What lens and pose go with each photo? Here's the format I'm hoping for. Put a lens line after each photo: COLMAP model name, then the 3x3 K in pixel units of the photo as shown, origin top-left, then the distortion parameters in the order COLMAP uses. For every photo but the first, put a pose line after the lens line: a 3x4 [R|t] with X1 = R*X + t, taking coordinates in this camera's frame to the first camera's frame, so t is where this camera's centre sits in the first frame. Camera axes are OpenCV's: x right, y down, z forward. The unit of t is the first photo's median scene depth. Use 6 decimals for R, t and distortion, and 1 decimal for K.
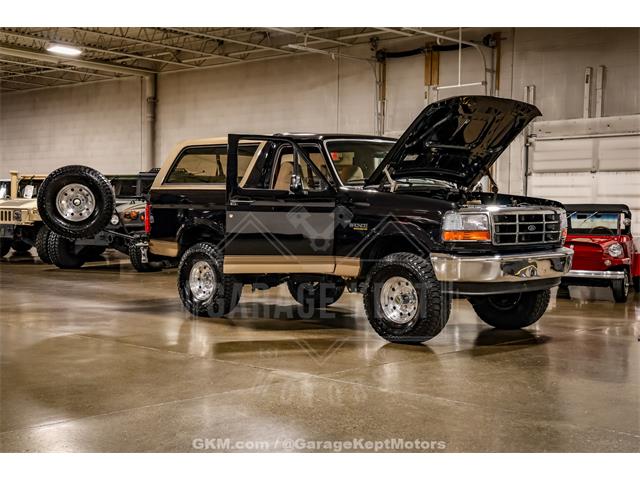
lens RADIAL K [[1033.1, 0, 320.0], [0, 1033.1, 240.0], [0, 0, 1]] dist [0.251265, 0.182573]
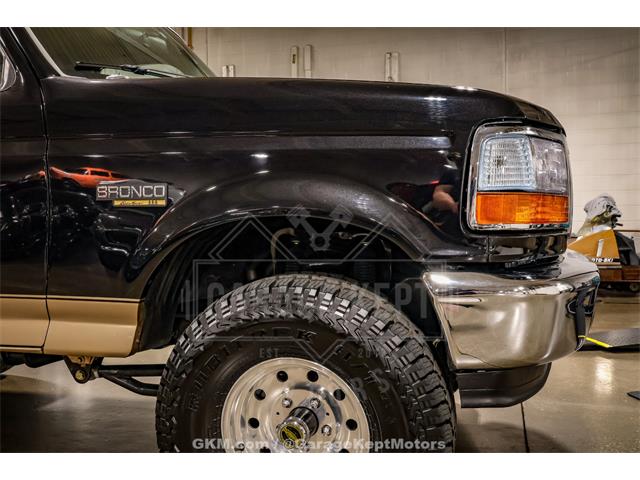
lens RADIAL K [[690.5, 0, 320.0], [0, 690.5, 240.0], [0, 0, 1]] dist [-0.000946, -0.003369]
pose [[0.889328, -0.039962, 0.455520, -0.003963], [0.041644, 0.999112, 0.006347, 0.000356], [-0.455370, 0.013325, 0.890203, 0.494463]]
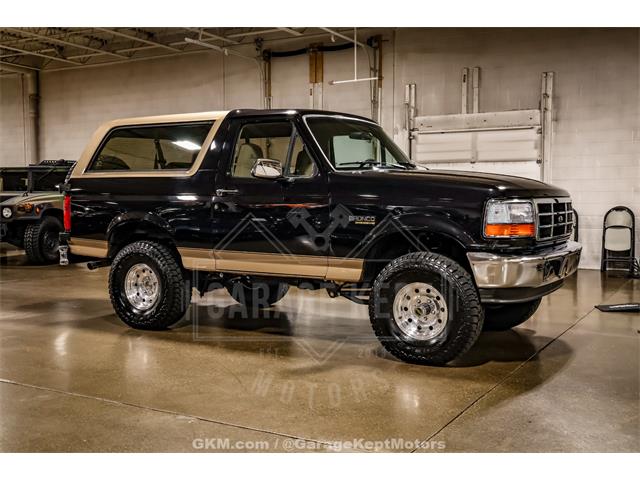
lens RADIAL K [[760.9, 0, 320.0], [0, 760.9, 240.0], [0, 0, 1]] dist [0.015209, 0.220046]
pose [[0.975818, -0.025098, 0.217140, -0.076668], [0.019468, 0.999418, 0.028028, -0.009420], [-0.217717, -0.023123, 0.975738, 0.267478]]
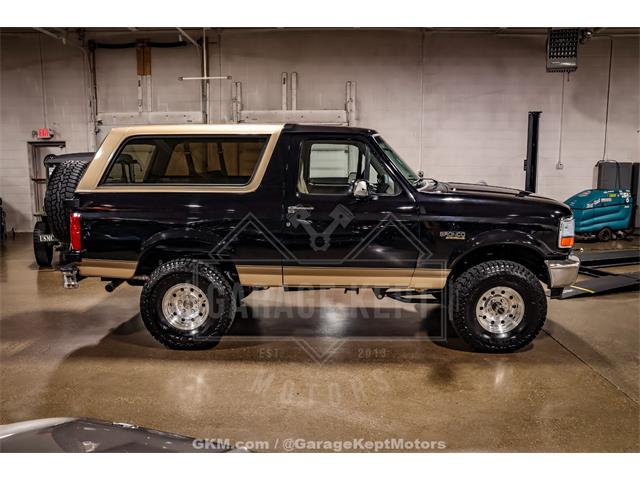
lens RADIAL K [[597.3, 0, 320.0], [0, 597.3, 240.0], [0, 0, 1]] dist [-0.127331, 0.160602]
pose [[0.742023, -0.105479, 0.662025, -0.242801], [0.030377, 0.991820, 0.123977, -0.047708], [-0.669686, -0.071883, 0.739157, 0.431718]]
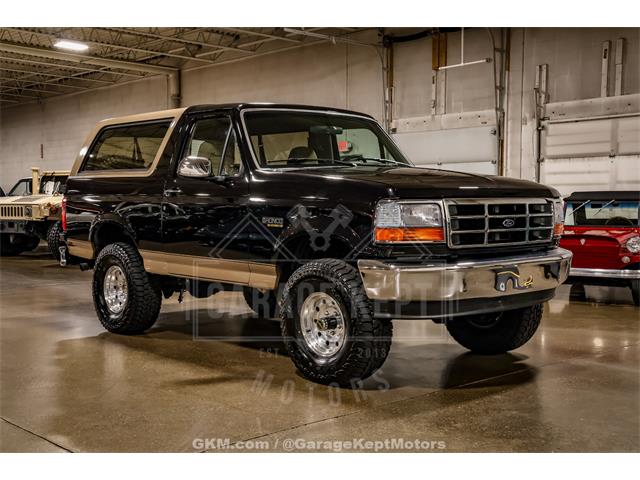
lens RADIAL K [[854.4, 0, 320.0], [0, 854.4, 240.0], [0, 0, 1]] dist [0.077483, 0.409508]
pose [[0.996337, -0.008259, -0.085111, 0.076054], [0.009484, 0.999857, 0.013998, -0.005643], [0.084983, -0.014754, 0.996273, 0.246281]]
